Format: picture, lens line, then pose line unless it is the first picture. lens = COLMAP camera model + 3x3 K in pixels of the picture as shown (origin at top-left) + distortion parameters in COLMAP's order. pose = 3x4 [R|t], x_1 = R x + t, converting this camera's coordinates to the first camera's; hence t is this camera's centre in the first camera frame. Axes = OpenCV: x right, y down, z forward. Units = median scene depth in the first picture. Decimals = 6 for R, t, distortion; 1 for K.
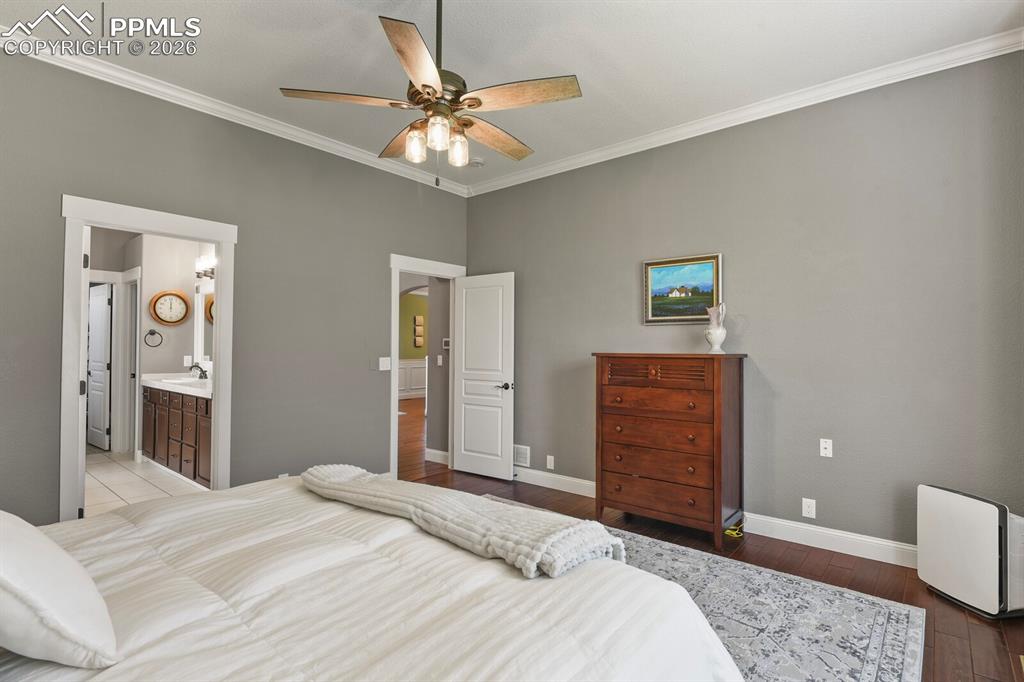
lens RADIAL K [[500.8, 0, 511.7], [0, 500.8, 344.5], [0, 0, 1]] dist [-0.017401, 0.001527]
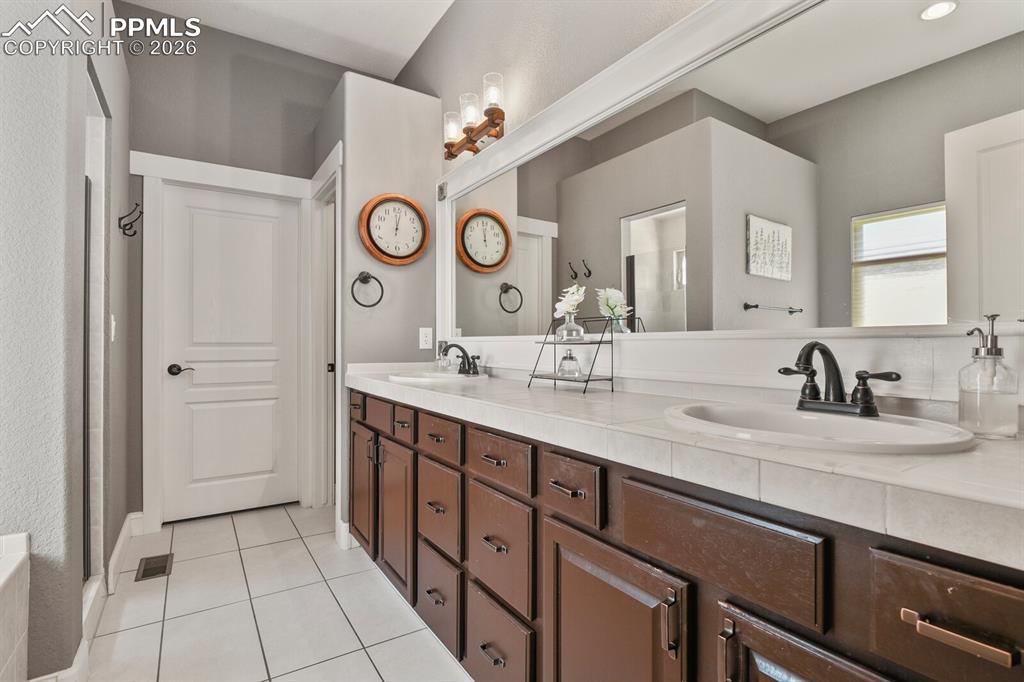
lens RADIAL K [[500.8, 0, 515.0], [0, 500.8, 340.1], [0, 0, 1]] dist [-0.017401, 0.001527]
pose [[0.957348, -0.011187, -0.288720, -0.441110], [0.012186, 0.999924, 0.001661, 0.036755], [0.288679, -0.005108, 0.957412, 0.572465]]
